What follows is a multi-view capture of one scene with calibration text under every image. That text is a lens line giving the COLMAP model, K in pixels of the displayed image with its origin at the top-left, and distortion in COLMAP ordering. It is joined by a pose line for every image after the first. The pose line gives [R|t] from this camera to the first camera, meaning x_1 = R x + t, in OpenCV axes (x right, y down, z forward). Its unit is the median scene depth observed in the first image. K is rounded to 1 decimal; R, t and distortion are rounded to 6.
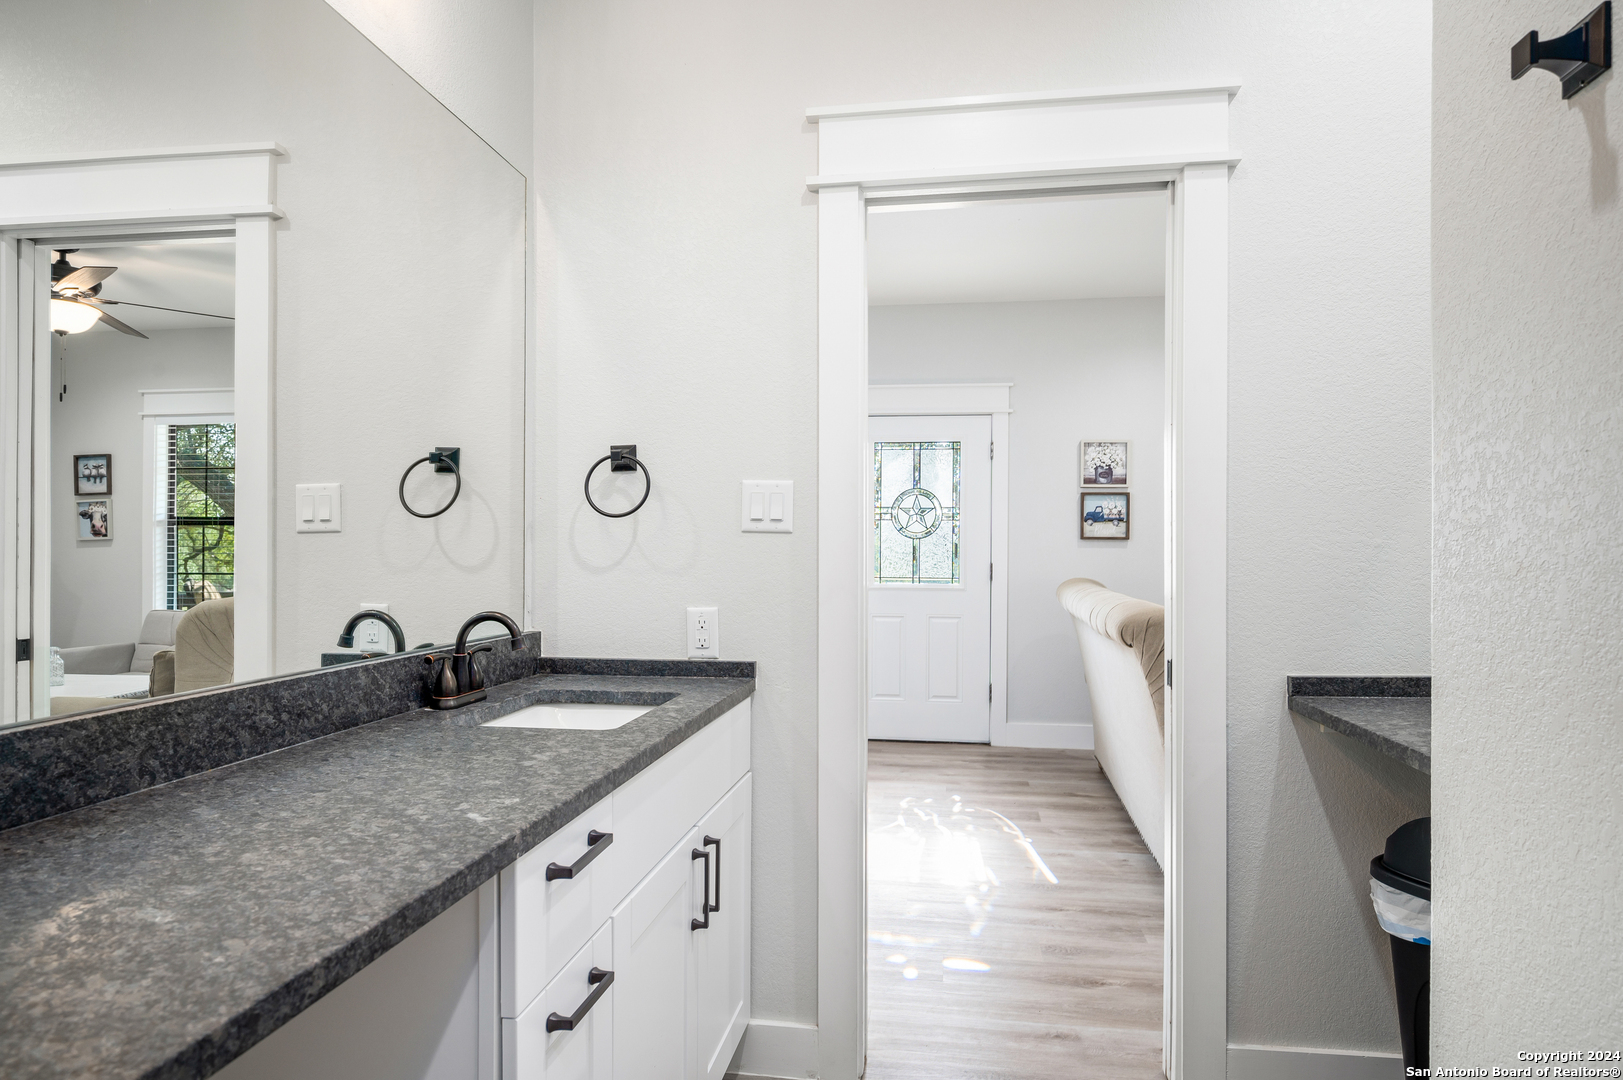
lens RADIAL K [[974.9, 0, 806.2], [0, 974.9, 539.5], [0, 0, 1]] dist [0.003732, 0.000139]
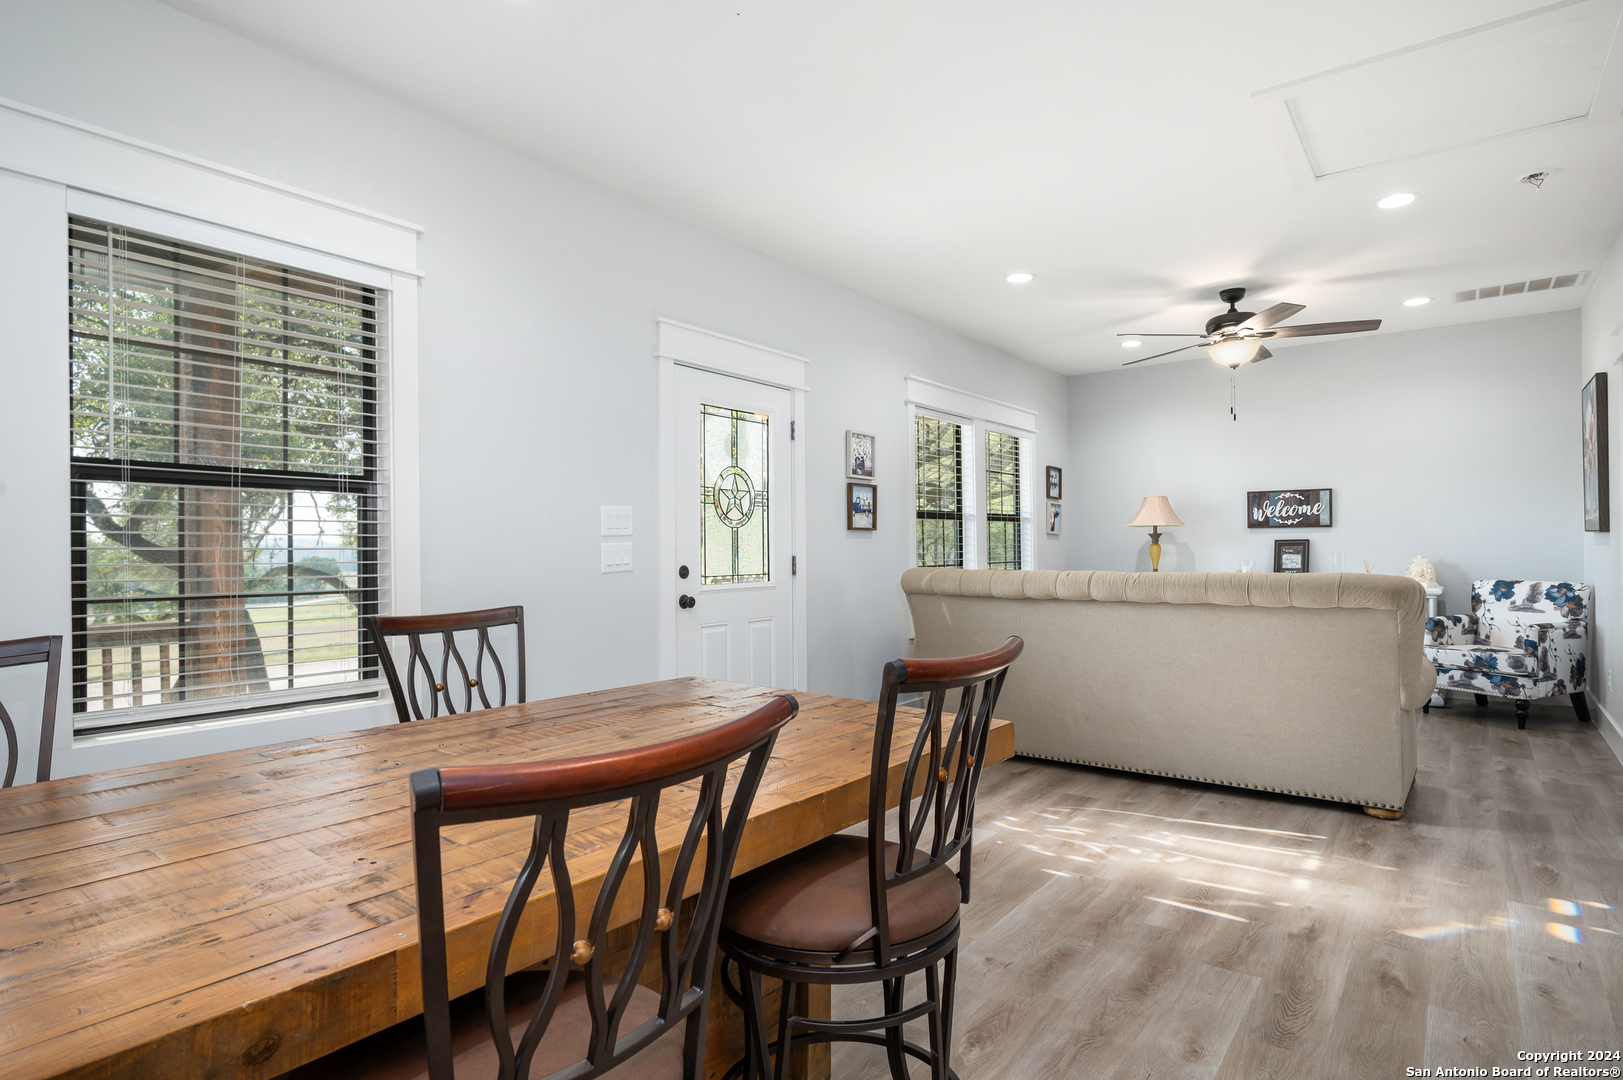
lens RADIAL K [[907.3, 0, 816.6], [0, 907.3, 544.8], [0, 0, 1]] dist [0.001203, 0.000749]
pose [[0.456250, -0.005711, 0.889834, -0.555025], [0.003179, 0.999983, 0.004788, 0.010487], [-0.889846, 0.000644, 0.456260, 0.611034]]
